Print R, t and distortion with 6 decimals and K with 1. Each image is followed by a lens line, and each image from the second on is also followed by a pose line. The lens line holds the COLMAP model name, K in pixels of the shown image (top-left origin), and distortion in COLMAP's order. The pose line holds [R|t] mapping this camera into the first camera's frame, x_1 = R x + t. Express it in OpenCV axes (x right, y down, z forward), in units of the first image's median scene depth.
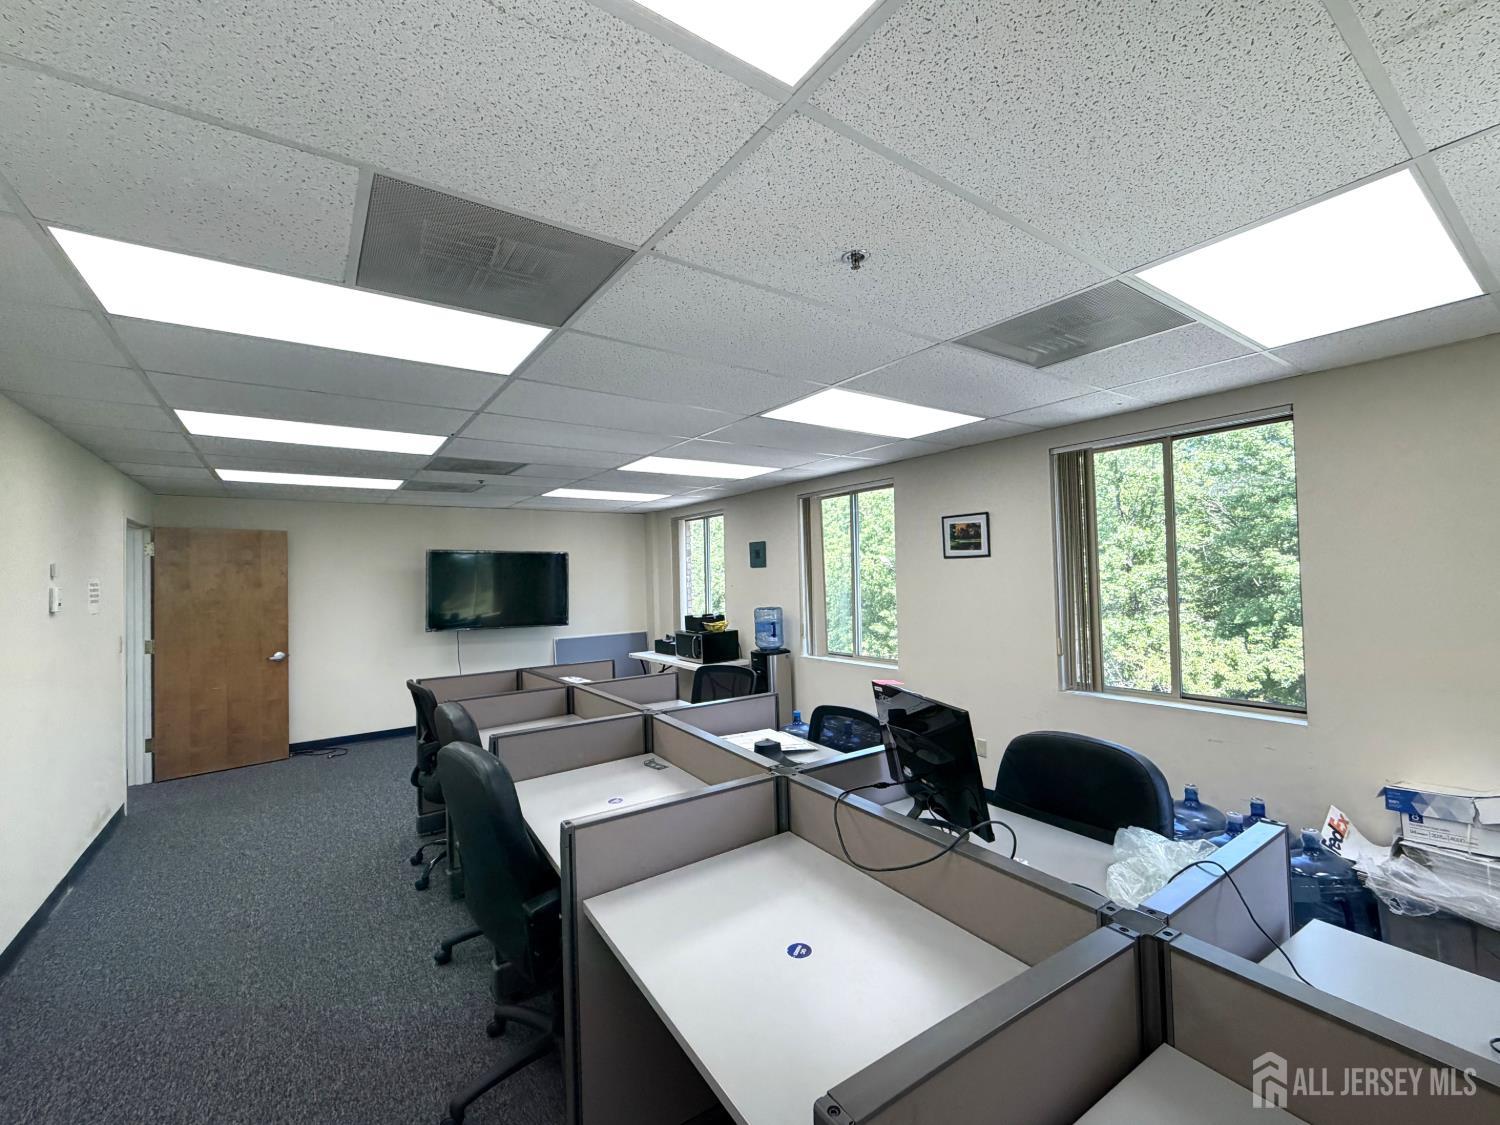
lens RADIAL K [[628.6, 0, 752.3], [0, 628.6, 561.4], [0, 0, 1]] dist [0.000186, -0.000074]
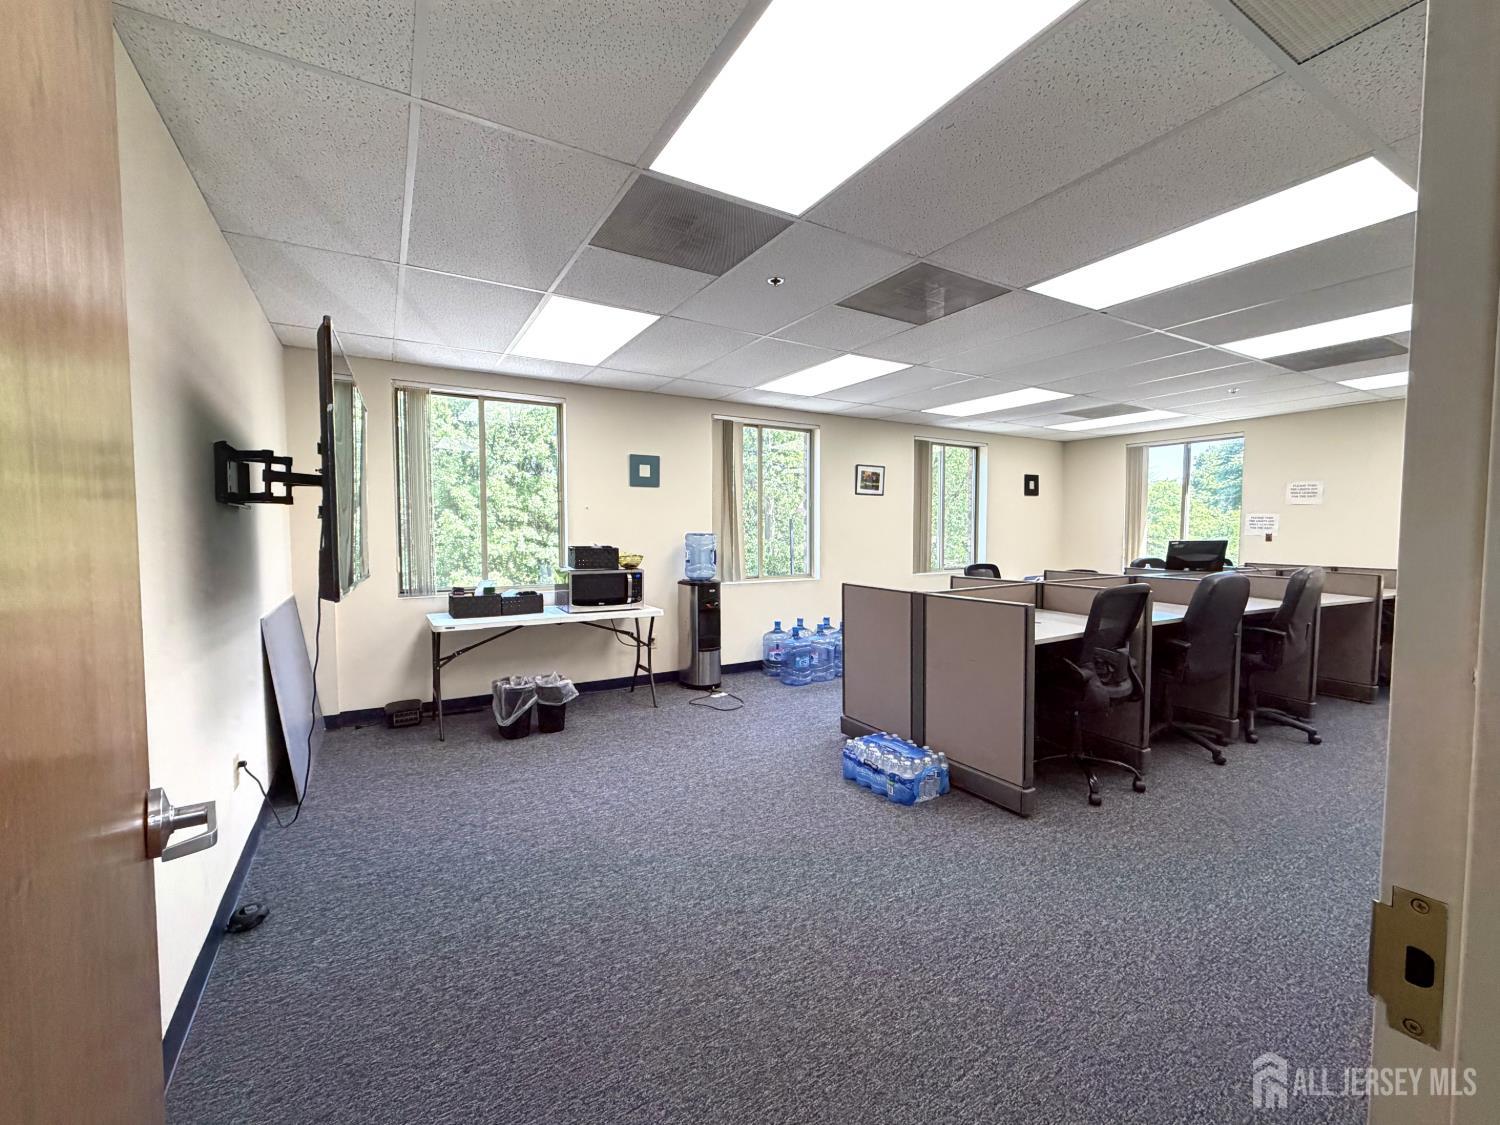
lens RADIAL K [[628.6, 0, 752.3], [0, 628.6, 561.4], [0, 0, 1]] dist [0.000186, -0.000074]
pose [[0.080490, -0.027490, 0.996376, -1.145705], [-0.026292, 0.999213, 0.029692, 0.112321], [-0.996409, -0.028587, 0.079704, 1.146609]]
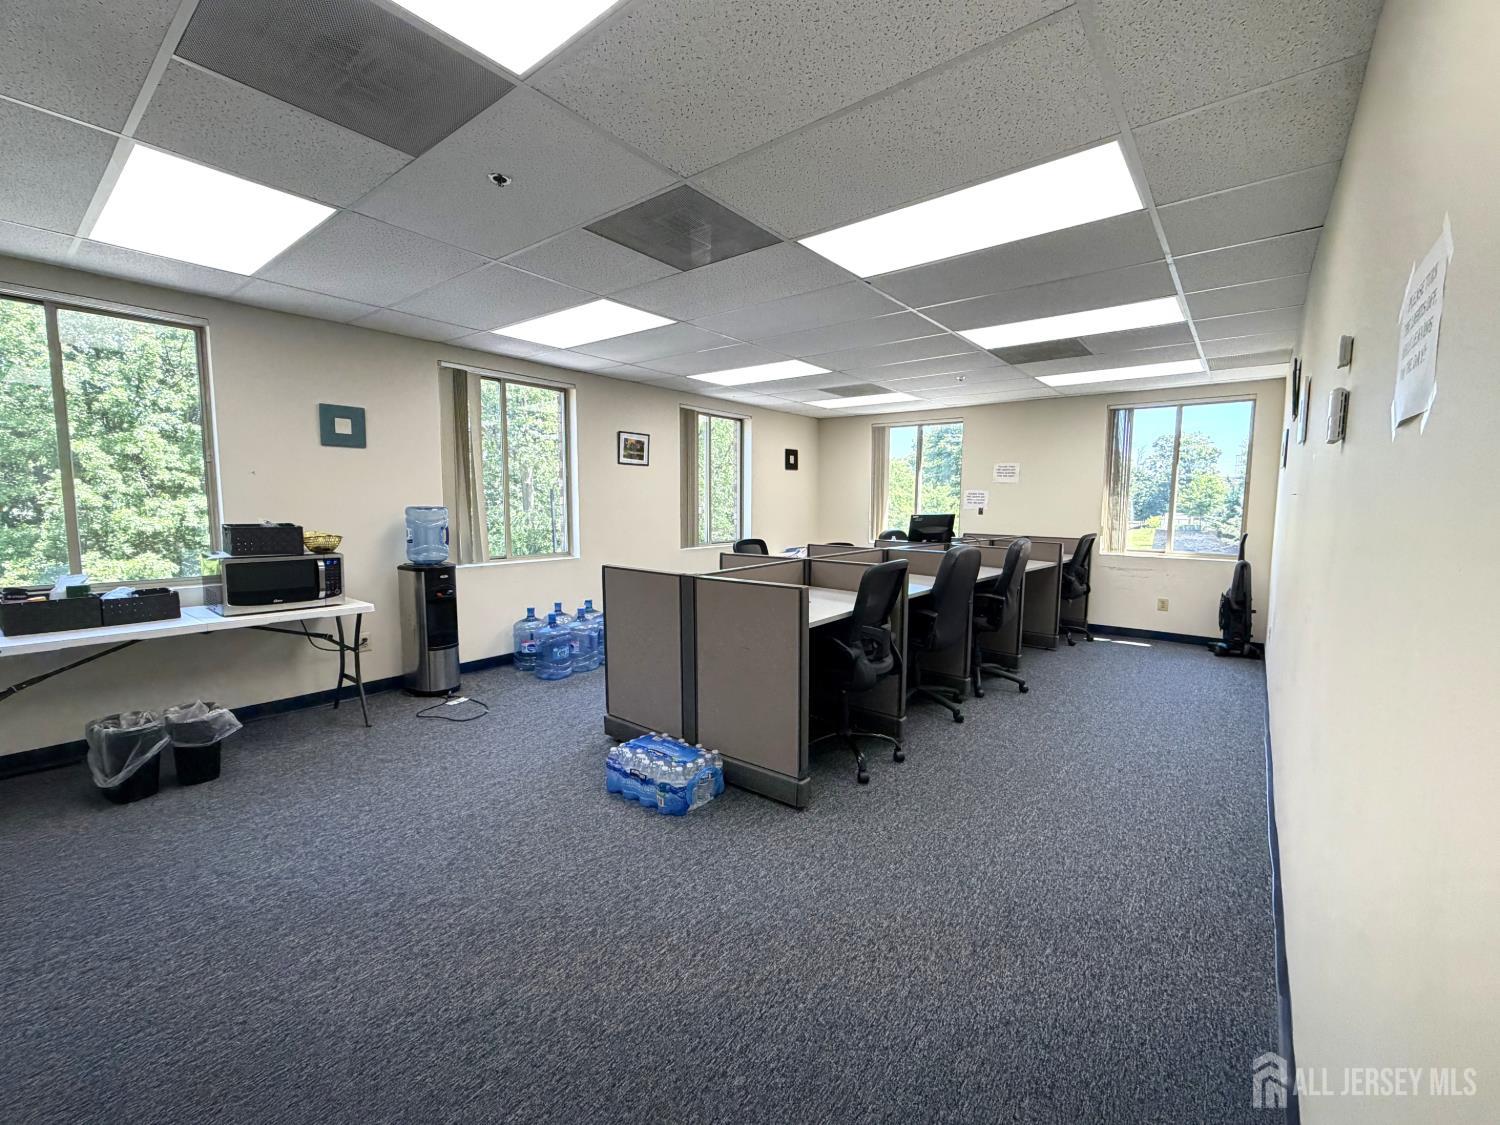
lens RADIAL K [[628.6, 0, 752.3], [0, 628.6, 561.4], [0, 0, 1]] dist [0.000186, -0.000074]
pose [[-0.280540, -0.070654, 0.957238, -1.049546], [-0.023156, 0.997495, 0.066839, 0.105346], [-0.959563, -0.003415, -0.281473, 1.131395]]
